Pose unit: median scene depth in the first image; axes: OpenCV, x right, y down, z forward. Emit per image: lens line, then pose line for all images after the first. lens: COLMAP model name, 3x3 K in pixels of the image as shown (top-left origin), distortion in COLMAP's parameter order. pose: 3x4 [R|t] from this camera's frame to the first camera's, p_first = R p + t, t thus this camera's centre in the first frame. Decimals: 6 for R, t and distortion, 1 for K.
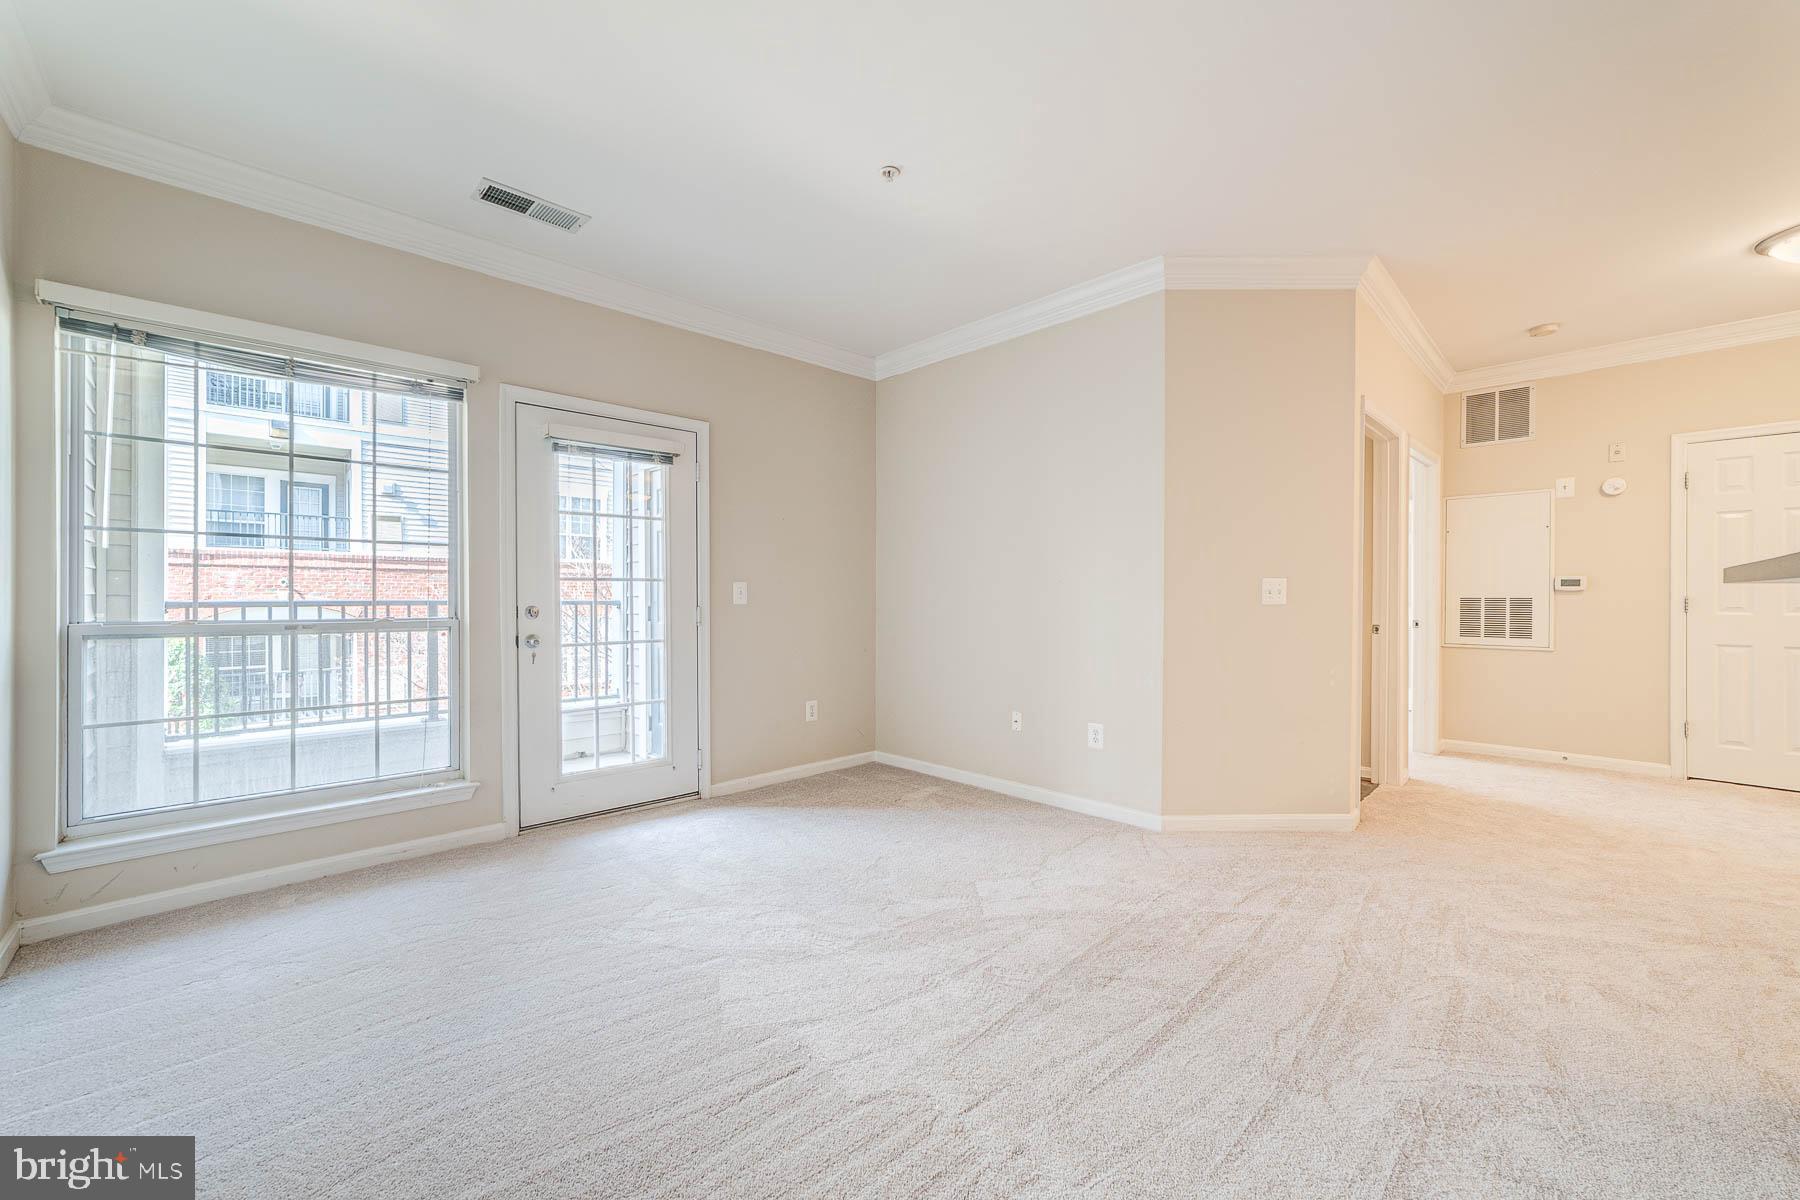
lens RADIAL K [[706.9, 0, 907.8], [0, 706.9, 596.6], [0, 0, 1]] dist [-0.019524, 0.007532]
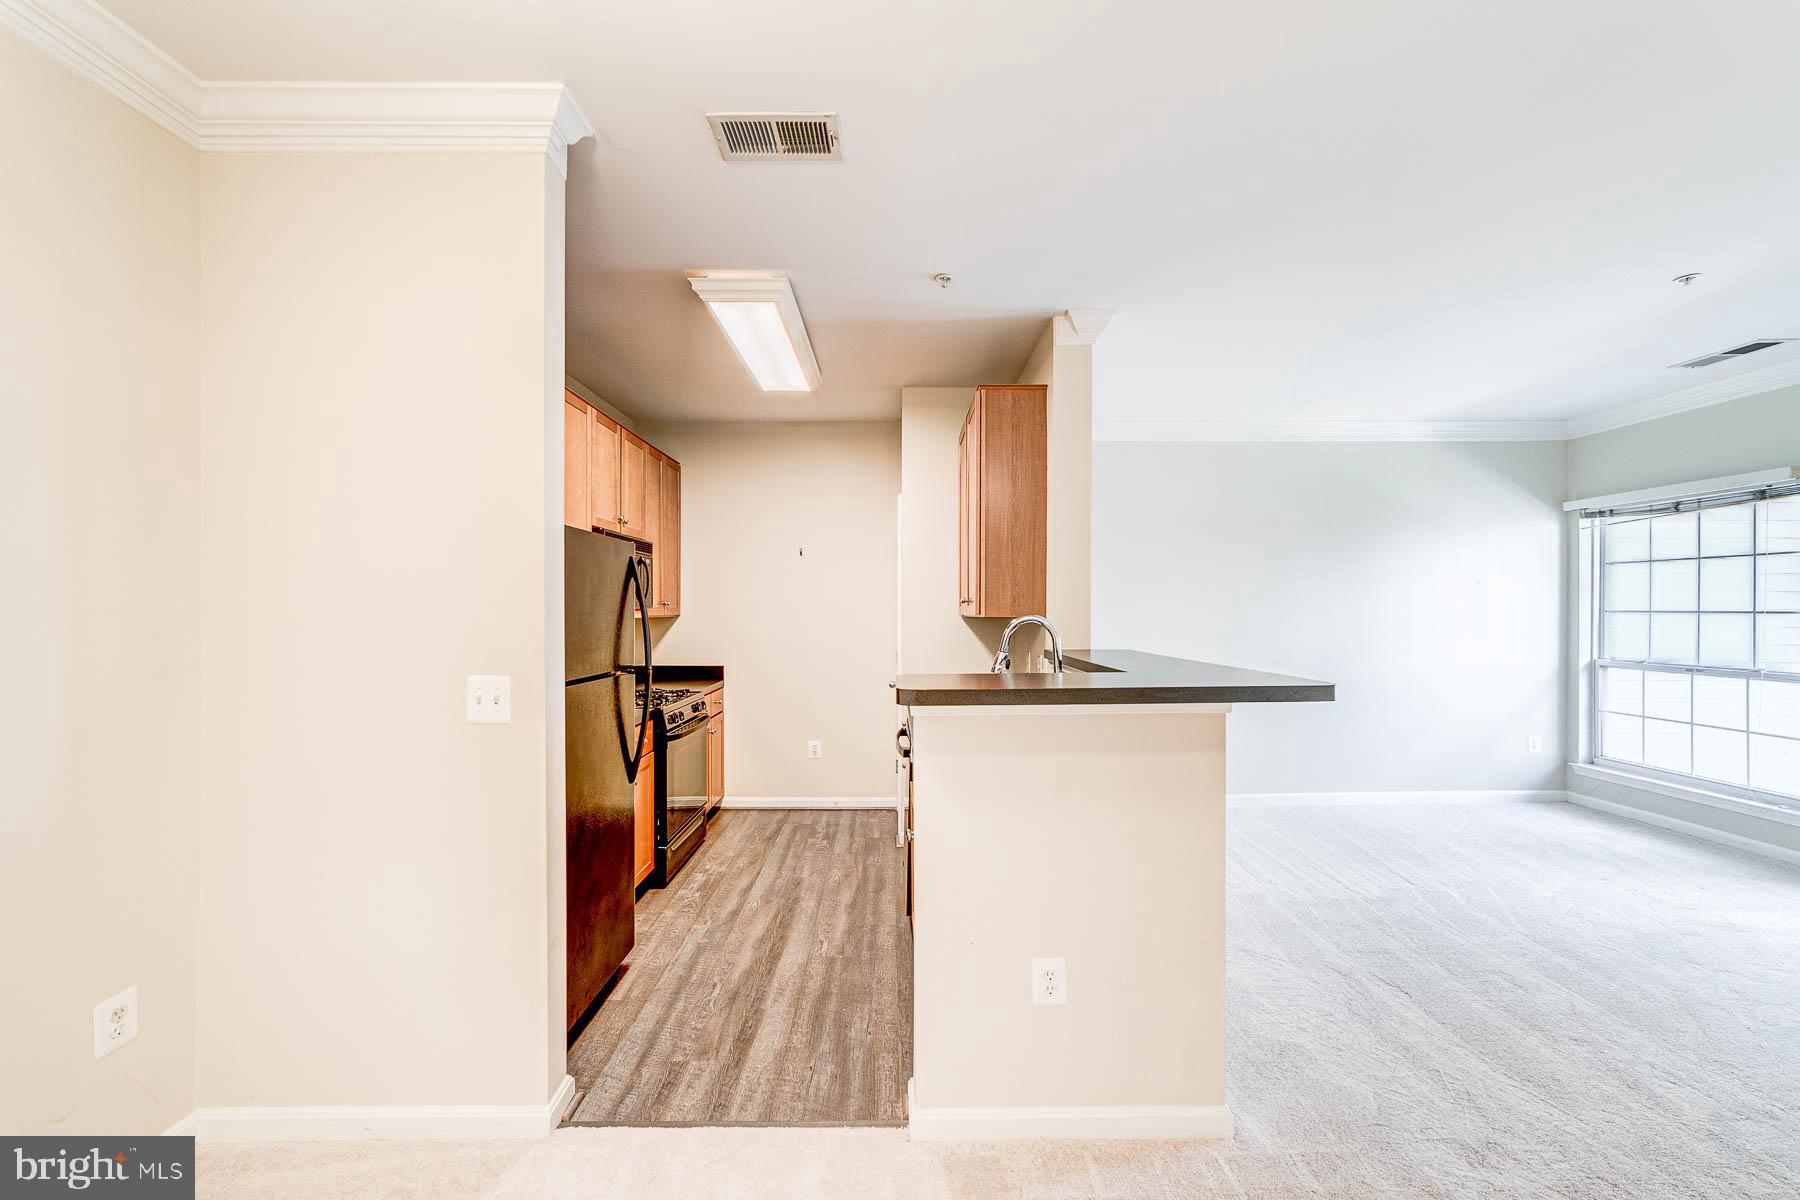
lens RADIAL K [[706.9, 0, 895.9], [0, 706.9, 620.2], [0, 0, 1]] dist [-0.019524, 0.007532]
pose [[-0.694899, 0.008938, -0.719052, 1.146081], [0.003389, 0.999952, 0.009155, -0.067329], [0.719099, 0.003925, -0.694896, 0.631250]]
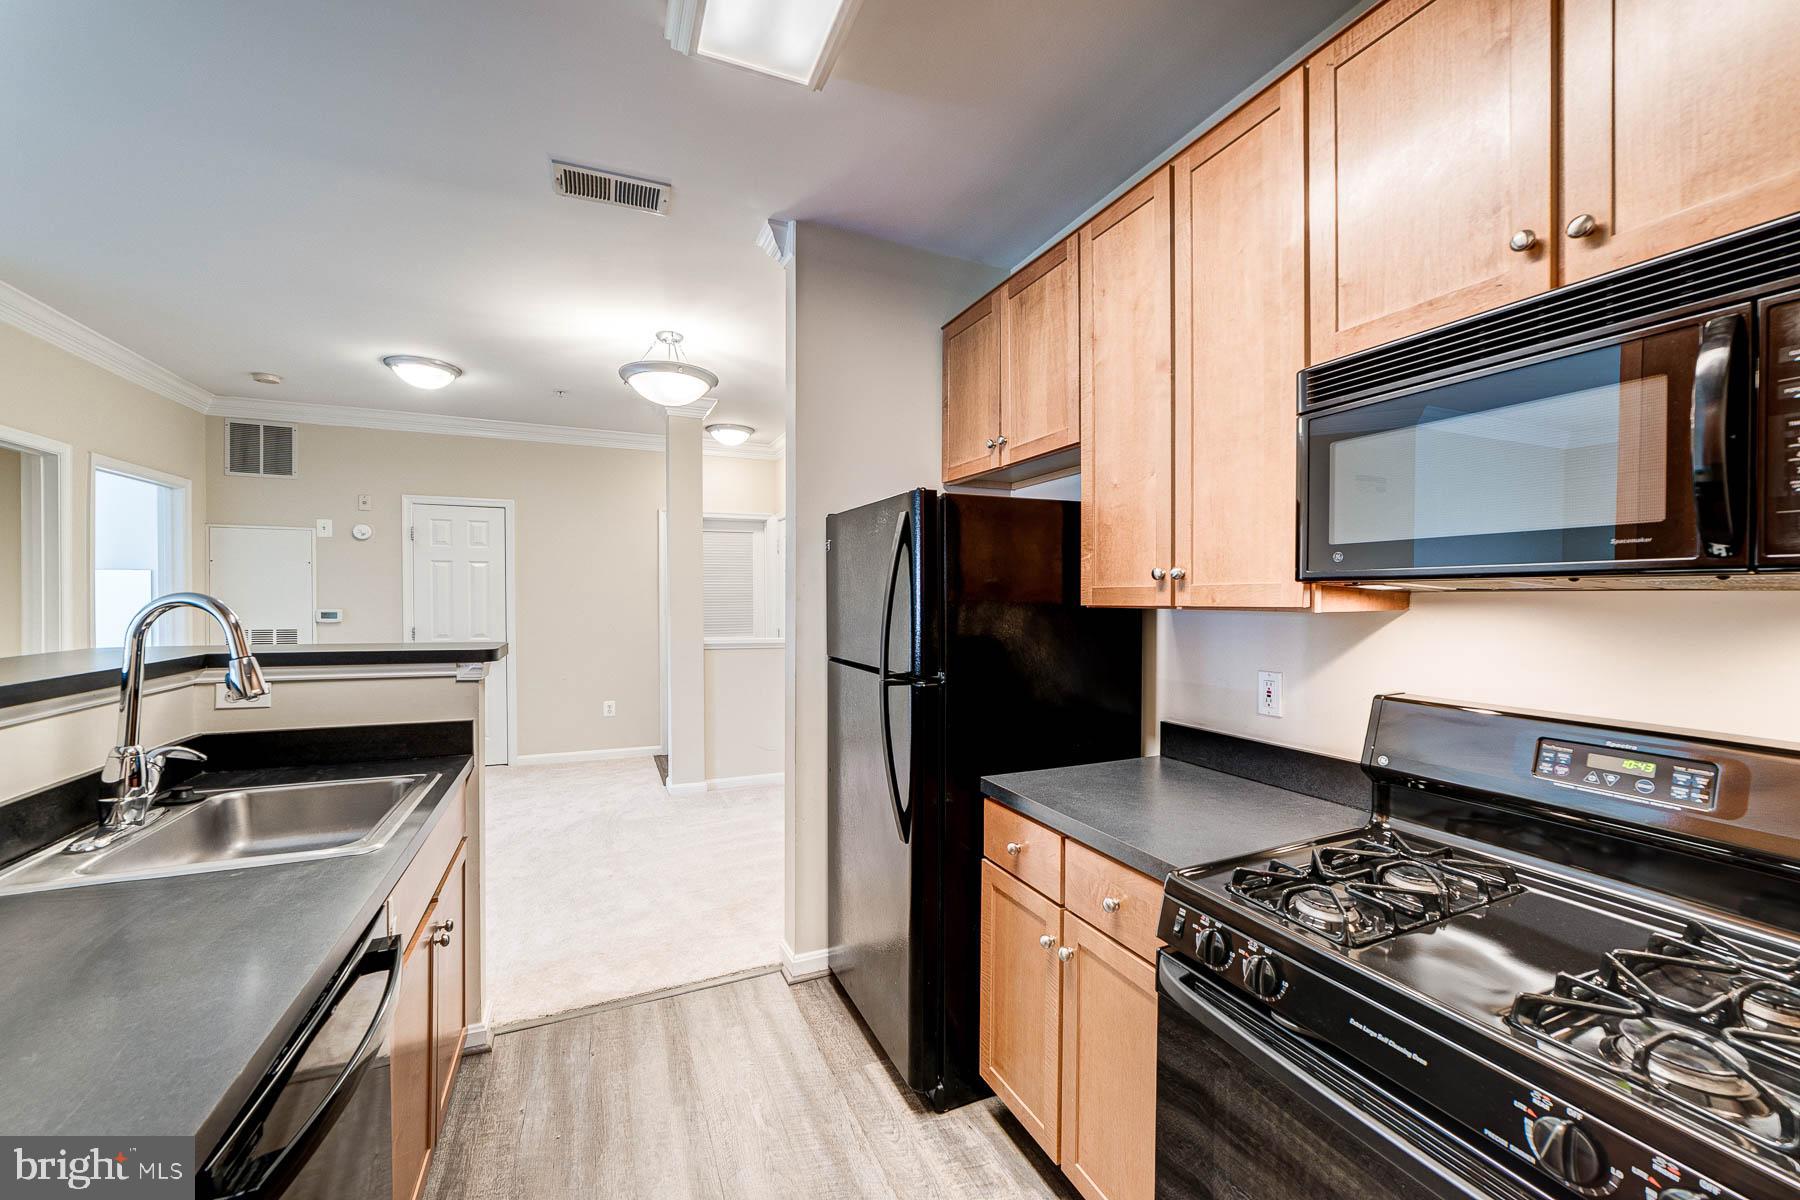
lens RADIAL K [[706.9, 0, 894.4], [0, 706.9, 606.1], [0, 0, 1]] dist [-0.019524, 0.007532]
pose [[0.349033, -0.007998, 0.937076, 0.292237], [-0.006877, 0.999915, 0.011096, -0.066984], [-0.937085, -0.010317, 0.348948, -0.292302]]
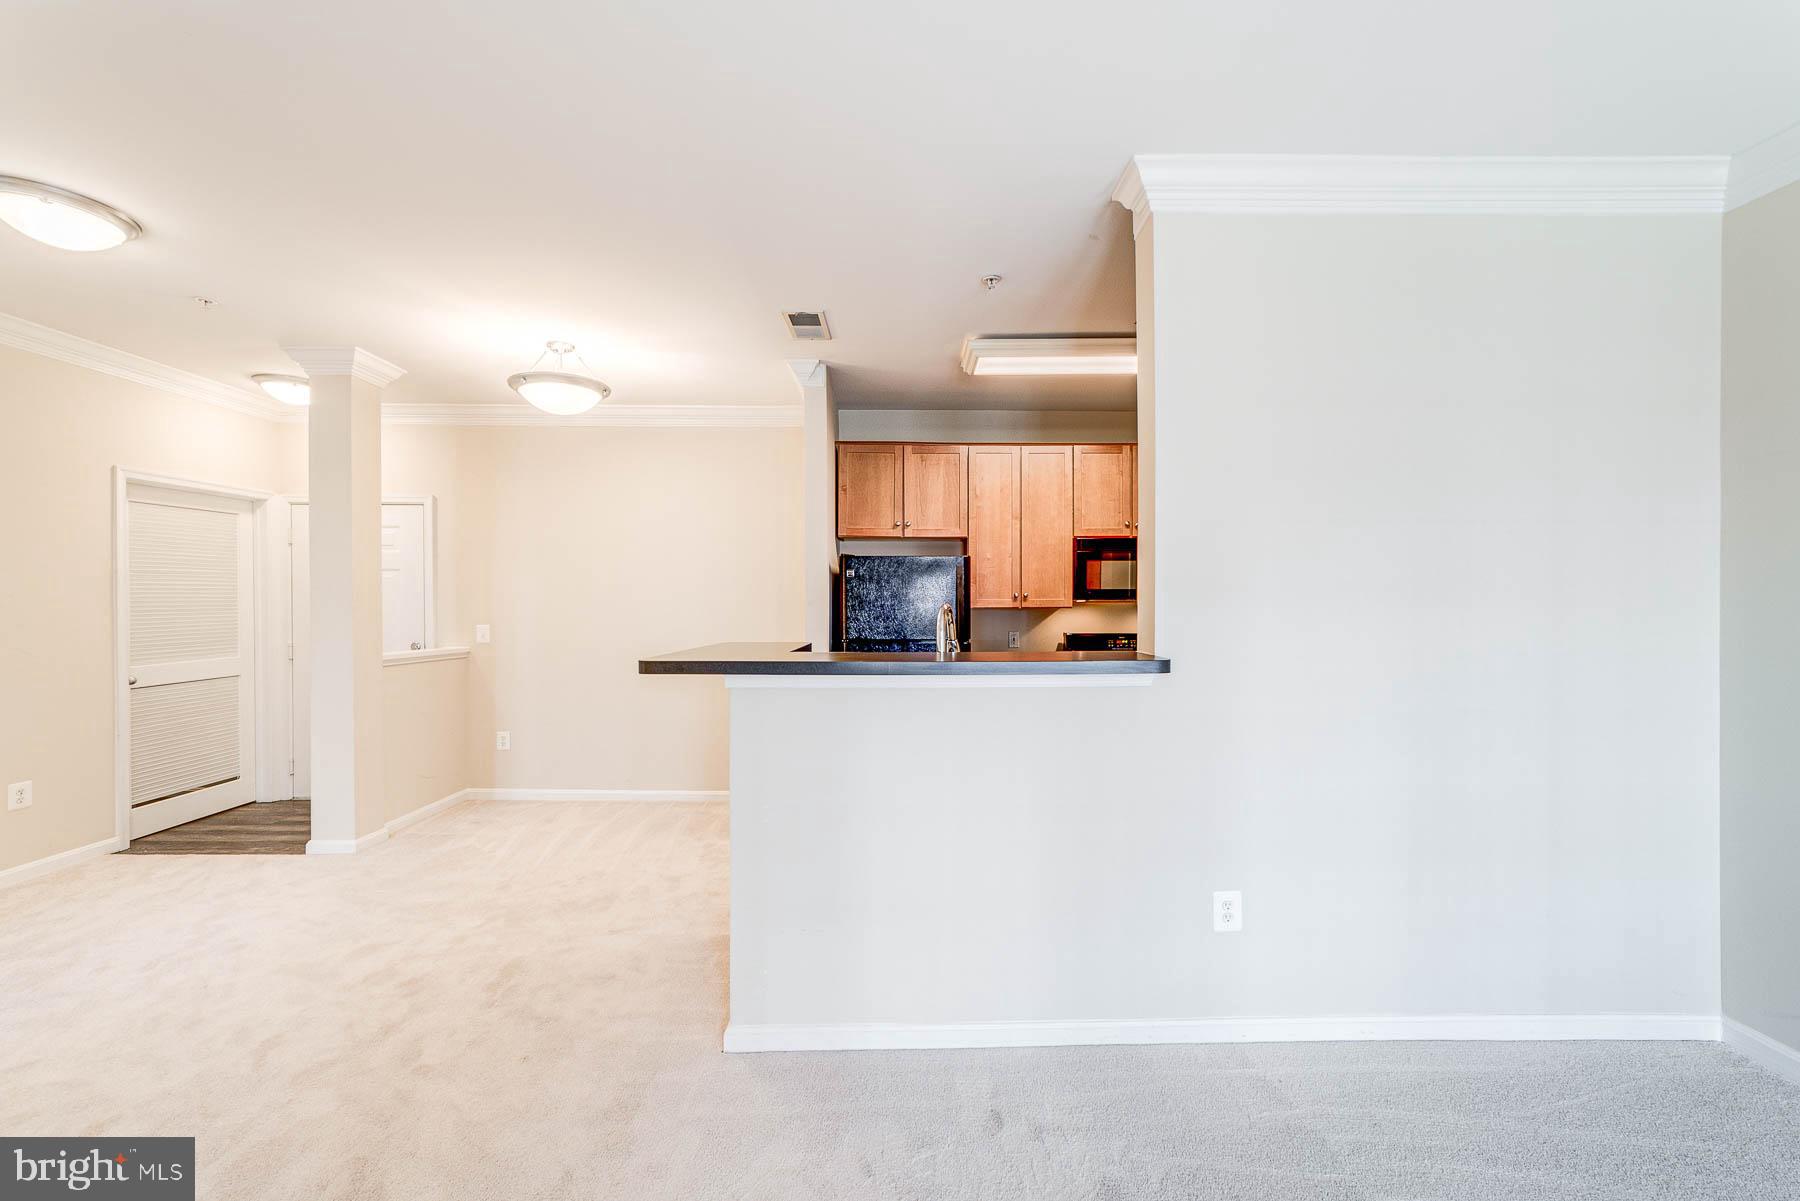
lens RADIAL K [[706.9, 0, 912.6], [0, 706.9, 614.4], [0, 0, 1]] dist [-0.019524, 0.007532]
pose [[-0.732870, -0.010060, 0.680294, 0.061648], [-0.003310, 0.999932, 0.011220, -0.062991], [-0.680360, 0.005971, -0.732854, 0.784366]]
